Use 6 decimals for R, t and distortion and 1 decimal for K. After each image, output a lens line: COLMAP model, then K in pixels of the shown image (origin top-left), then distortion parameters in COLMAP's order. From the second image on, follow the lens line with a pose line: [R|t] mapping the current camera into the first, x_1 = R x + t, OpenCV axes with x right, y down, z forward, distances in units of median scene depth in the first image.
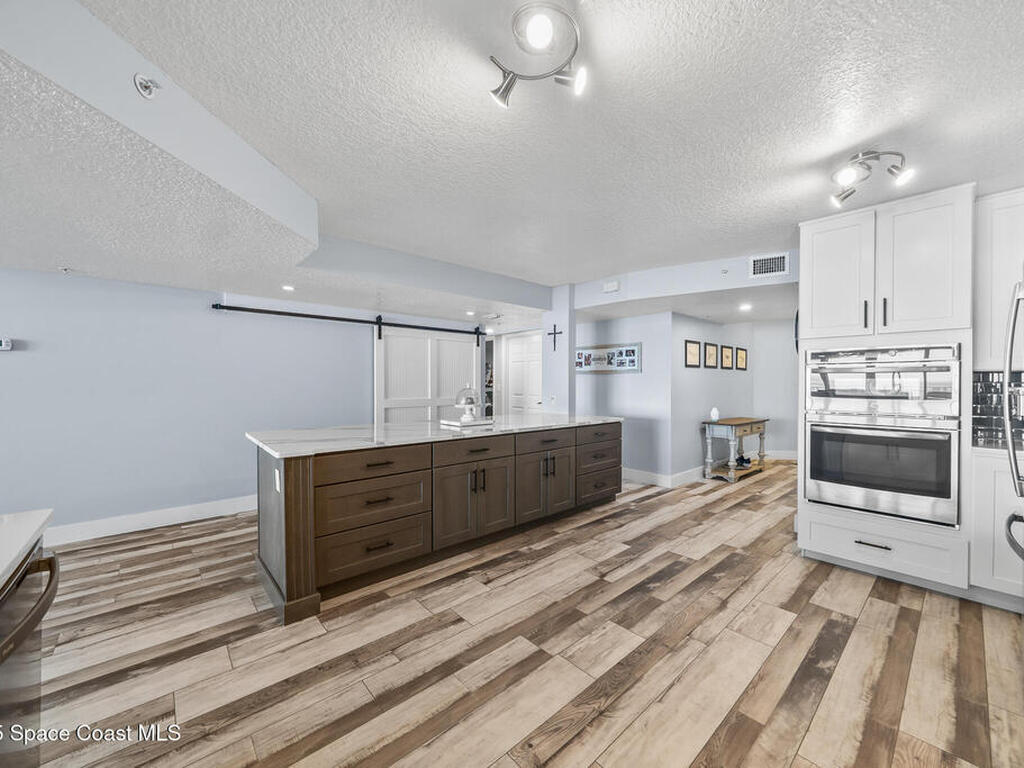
lens RADIAL K [[406.1, 0, 505.9], [0, 406.1, 385.2], [0, 0, 1]] dist [-0.005882, -0.000261]
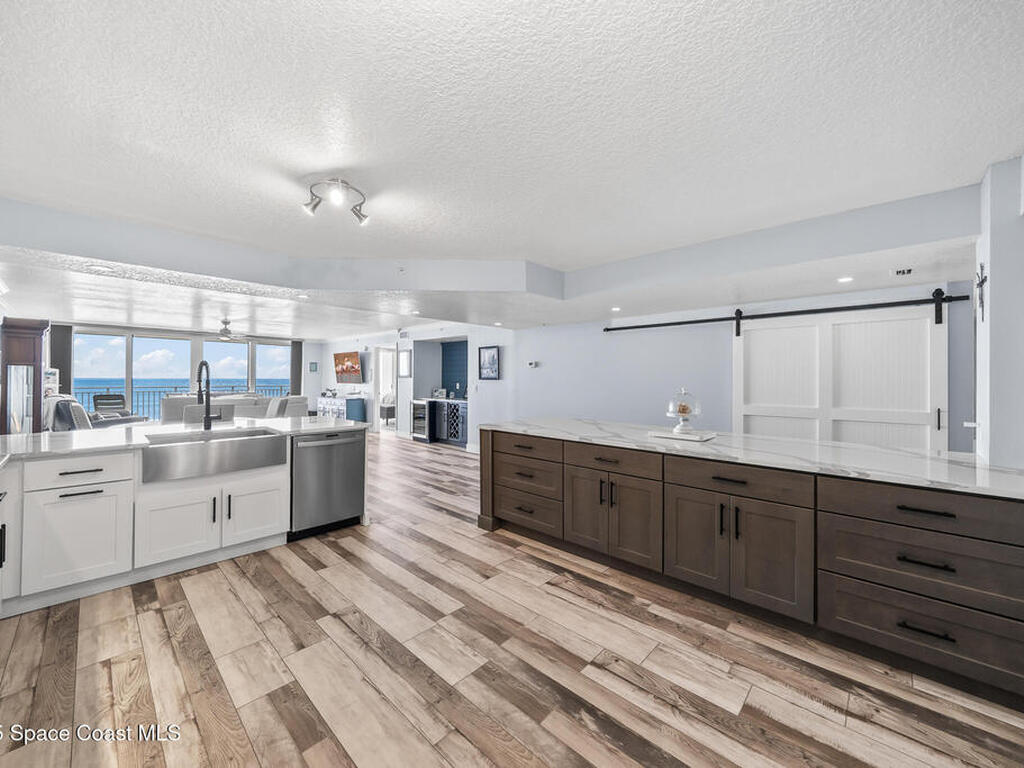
lens RADIAL K [[395.5, 0, 515.1], [0, 395.5, 375.6], [0, 0, 1]] dist [-0.004533, -0.000445]
pose [[0.104995, -0.008700, -0.994435, 1.025513], [-0.011055, 0.999890, -0.009915, -0.026694], [0.994411, 0.012035, 0.104887, 0.880723]]
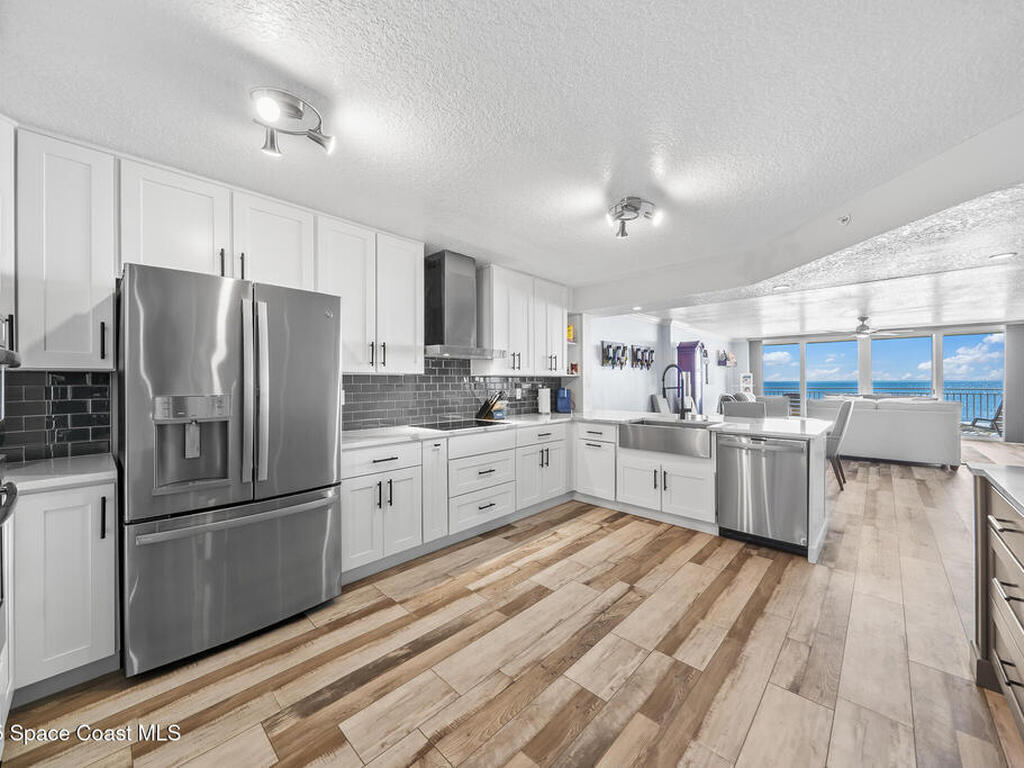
lens RADIAL K [[395.5, 0, 515.1], [0, 395.5, 375.6], [0, 0, 1]] dist [-0.004533, -0.000445]
pose [[-0.994560, 0.000837, -0.104165, 0.458327], [0.001780, 0.999958, -0.008961, -0.013904], [0.104153, -0.009098, -0.994520, 1.571636]]
